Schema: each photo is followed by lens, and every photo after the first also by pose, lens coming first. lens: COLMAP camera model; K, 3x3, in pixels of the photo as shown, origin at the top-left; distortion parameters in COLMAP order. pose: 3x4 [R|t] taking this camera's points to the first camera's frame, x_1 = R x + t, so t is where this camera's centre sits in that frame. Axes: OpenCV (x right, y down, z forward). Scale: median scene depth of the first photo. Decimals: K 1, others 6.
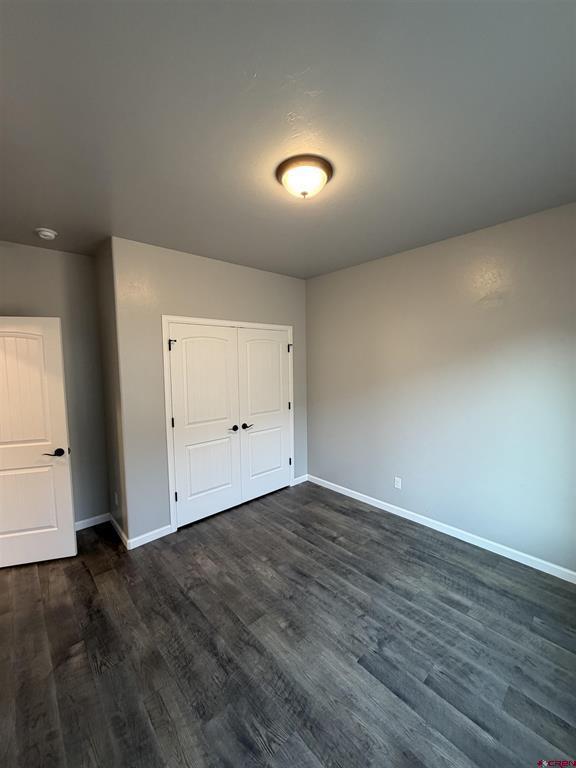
lens RADIAL K [[304.6, 0, 280.0], [0, 304.6, 376.2], [0, 0, 1]] dist [-0.000639, 0.000788]
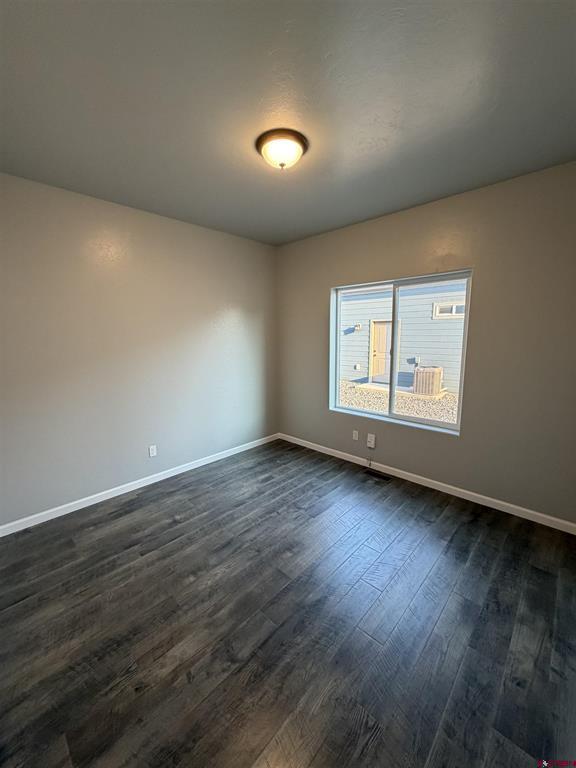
lens RADIAL K [[304.6, 0, 293.9], [0, 304.6, 377.5], [0, 0, 1]] dist [-0.000639, 0.000788]
pose [[-0.086928, -0.129172, 0.987805, -0.830246], [0.062507, 0.988897, 0.134816, 0.010521], [-0.994252, 0.073464, -0.077889, 0.826604]]
